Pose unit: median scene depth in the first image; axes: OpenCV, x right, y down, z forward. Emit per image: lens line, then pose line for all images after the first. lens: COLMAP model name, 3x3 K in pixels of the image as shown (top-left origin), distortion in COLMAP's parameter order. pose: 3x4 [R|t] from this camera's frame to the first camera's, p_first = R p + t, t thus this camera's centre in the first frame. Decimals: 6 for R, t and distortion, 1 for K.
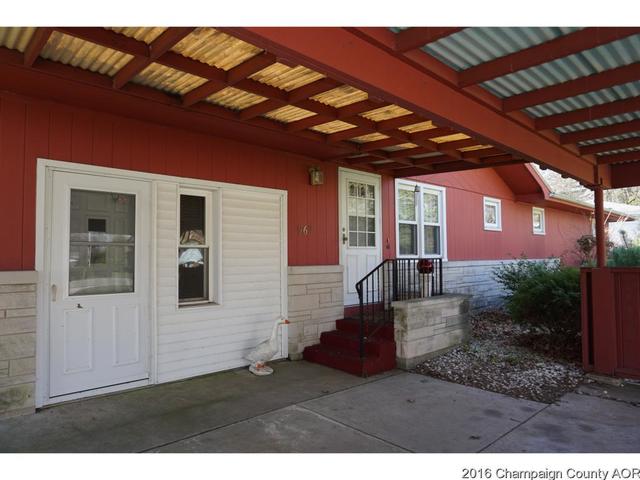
lens RADIAL K [[455.9, 0, 320.0], [0, 455.9, 240.0], [0, 0, 1]] dist [-0.005154, -0.001168]
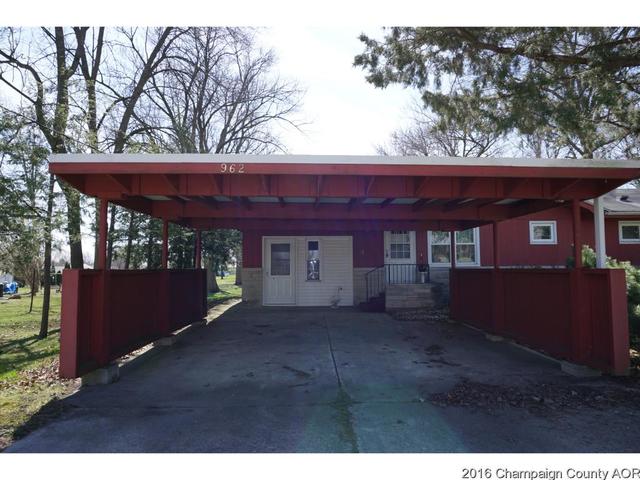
lens RADIAL K [[455.9, 0, 320.0], [0, 455.9, 240.0], [0, 0, 1]] dist [-0.005154, -0.001168]
pose [[0.711838, -0.040806, -0.701157, 1.471217], [0.028315, 0.999167, -0.029403, -0.021543], [0.701773, 0.001076, 0.712400, -0.810052]]
